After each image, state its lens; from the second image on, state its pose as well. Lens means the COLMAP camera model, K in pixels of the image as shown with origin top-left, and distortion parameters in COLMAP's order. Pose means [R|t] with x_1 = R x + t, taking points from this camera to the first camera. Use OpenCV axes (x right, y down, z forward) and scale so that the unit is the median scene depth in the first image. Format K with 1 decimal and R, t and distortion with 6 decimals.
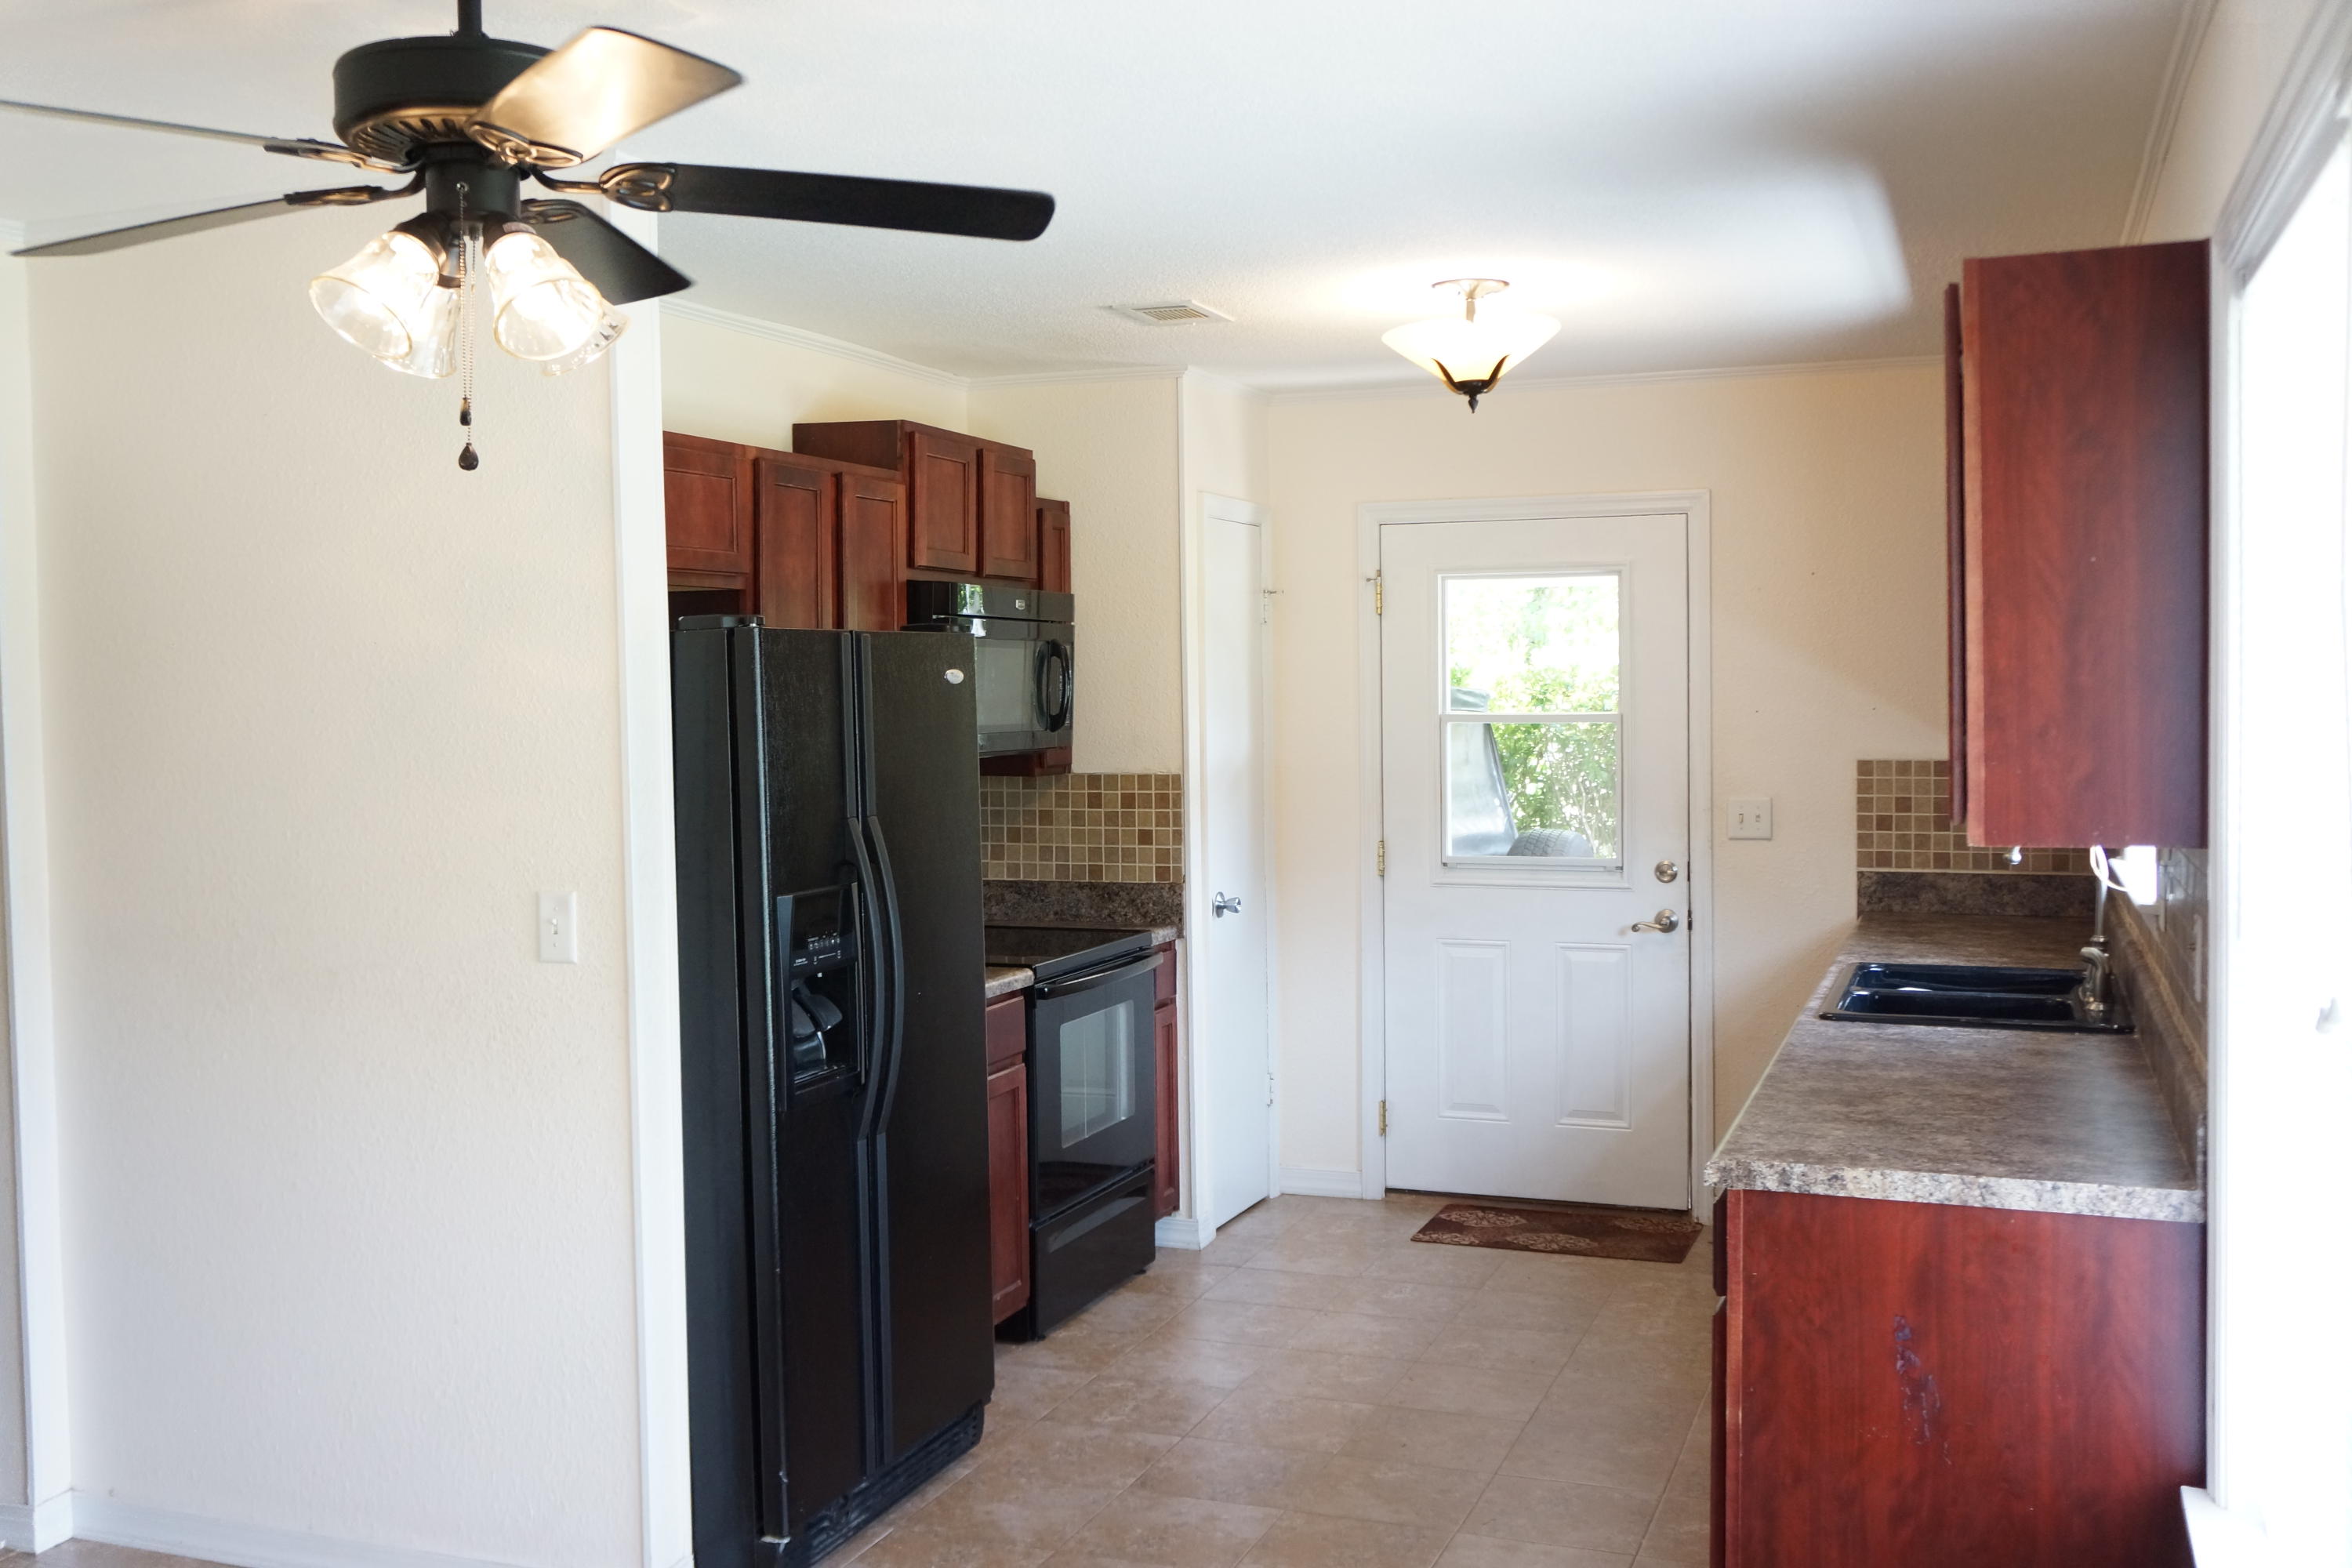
lens RADIAL K [[2212.3, 0, 1176.0], [0, 2212.3, 784.0], [0, 0, 1]] dist [0.002726, 0.001541]
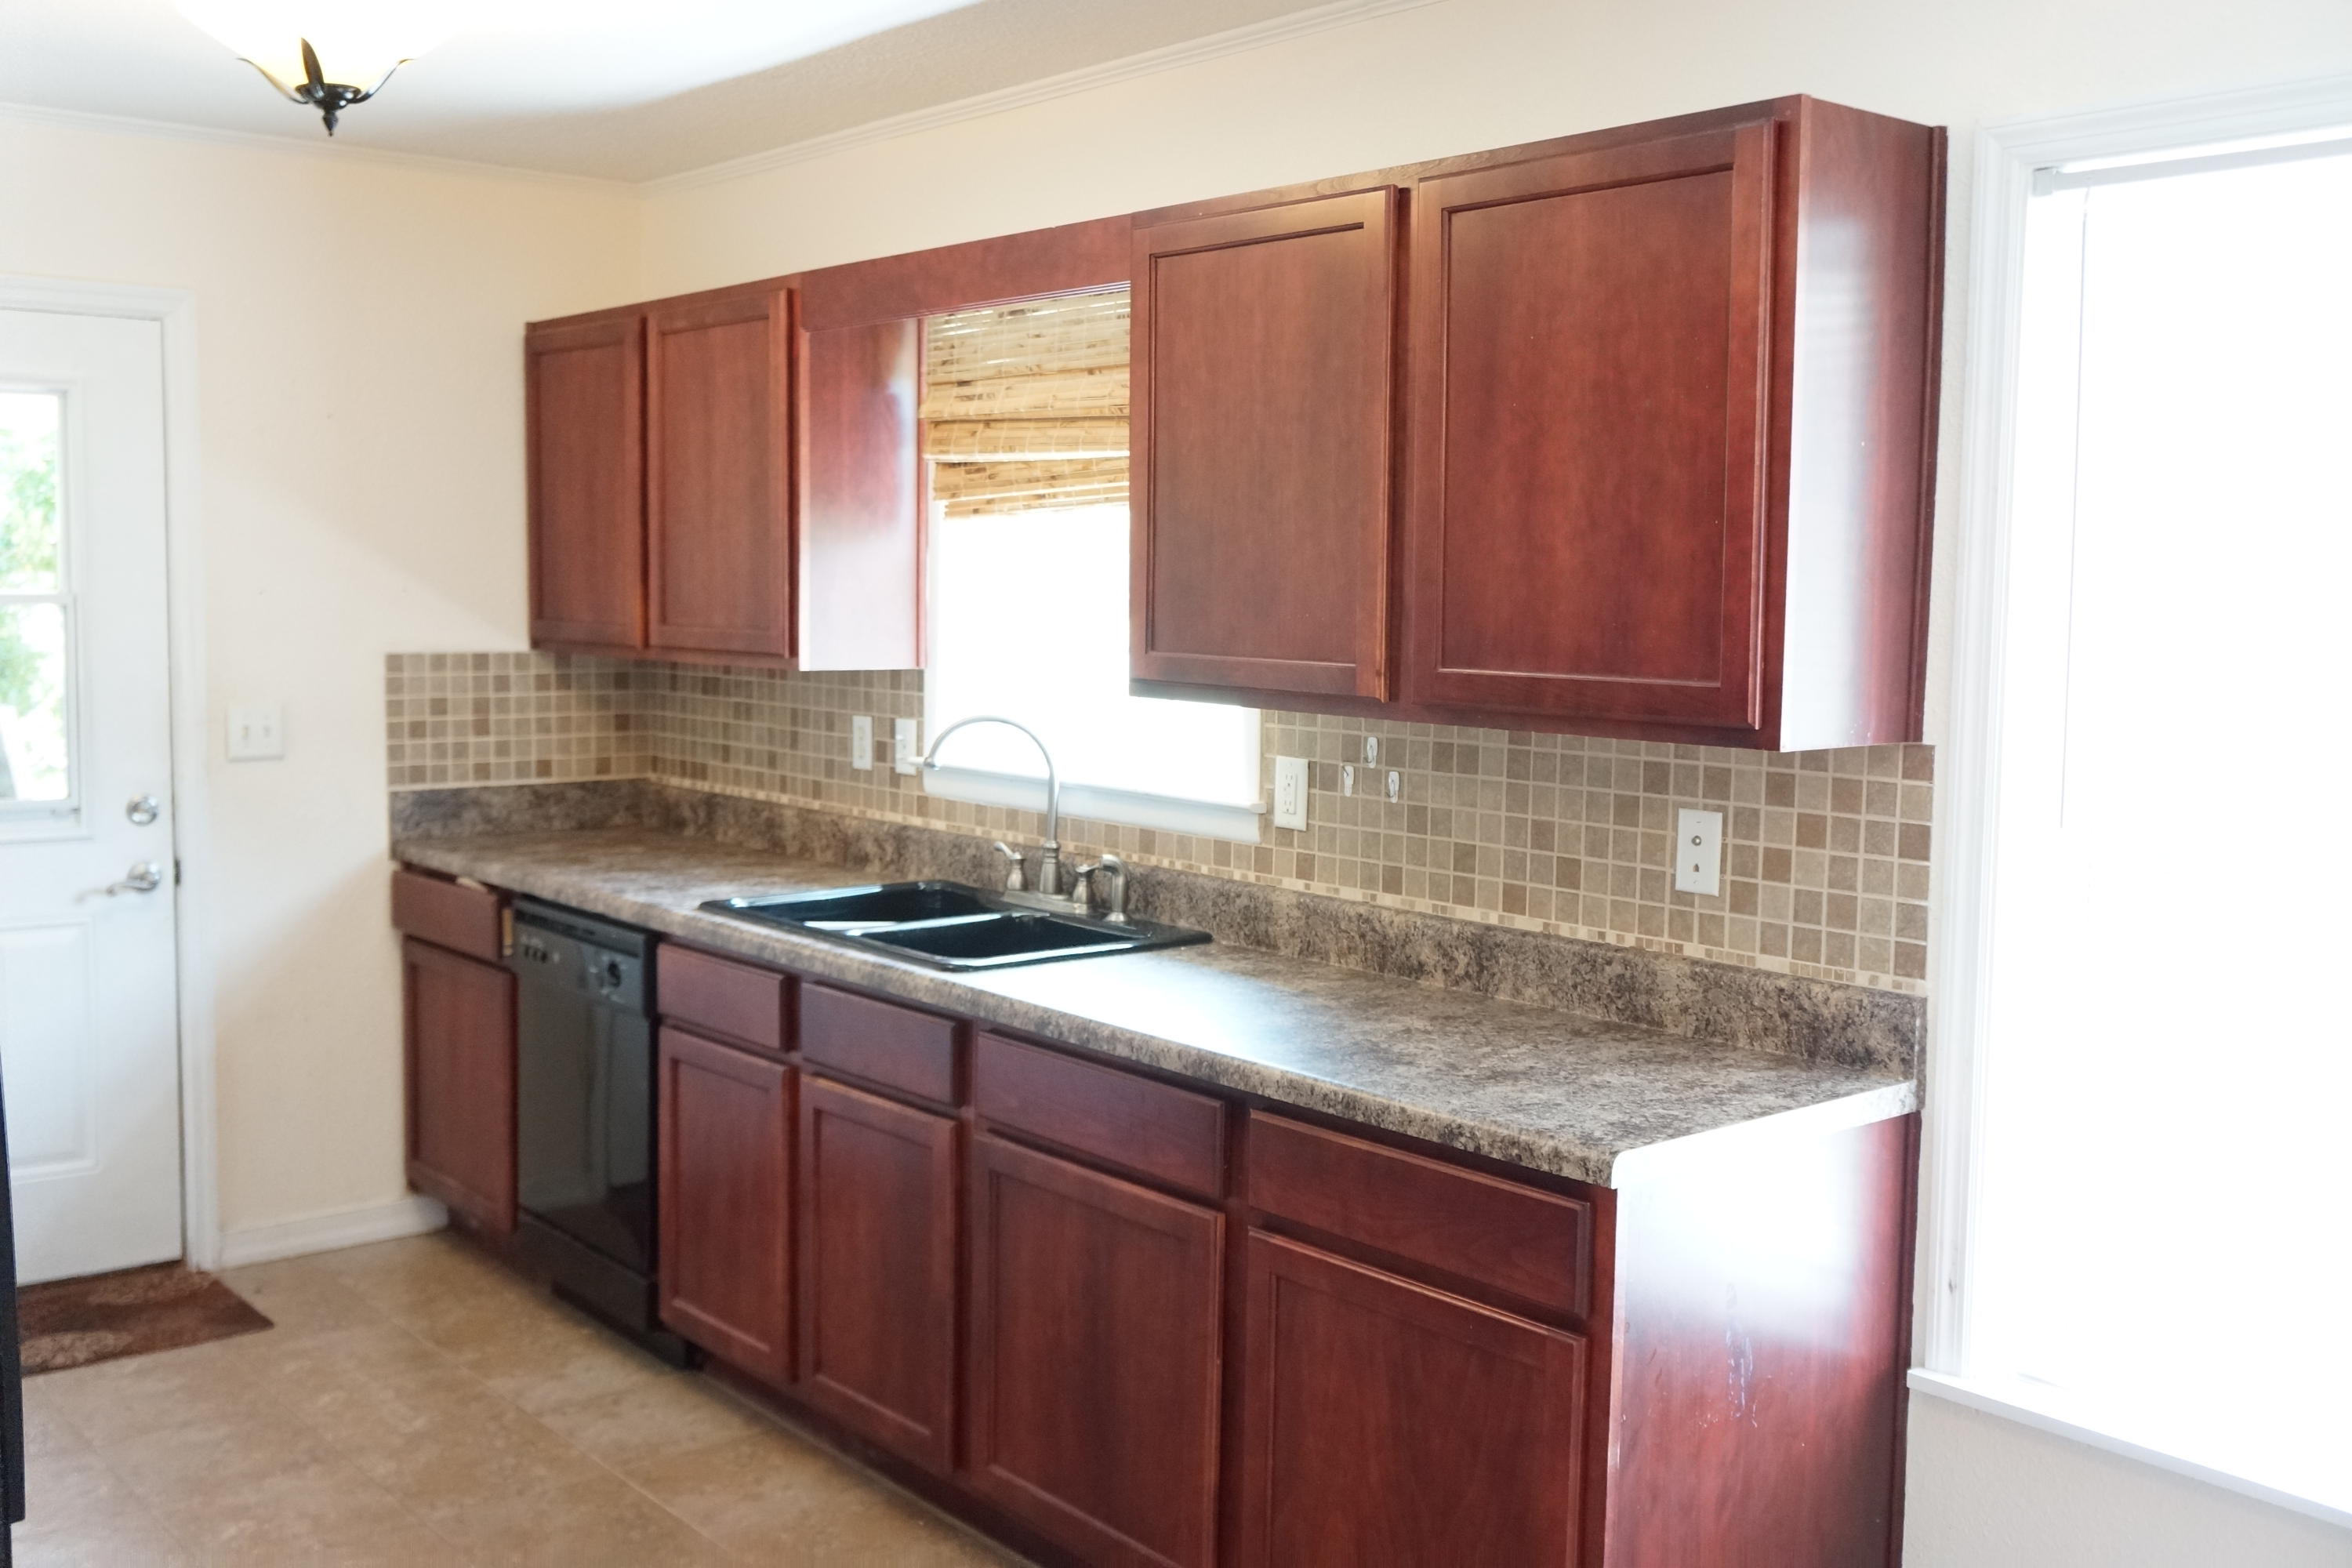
lens RADIAL K [[2212.3, 0, 1176.0], [0, 2212.3, 784.0], [0, 0, 1]] dist [0.002726, 0.001541]
pose [[0.489051, -0.067641, 0.869628, -0.256664], [0.019526, 0.997588, 0.066613, -0.011553], [-0.872036, -0.015597, 0.489192, 0.357043]]
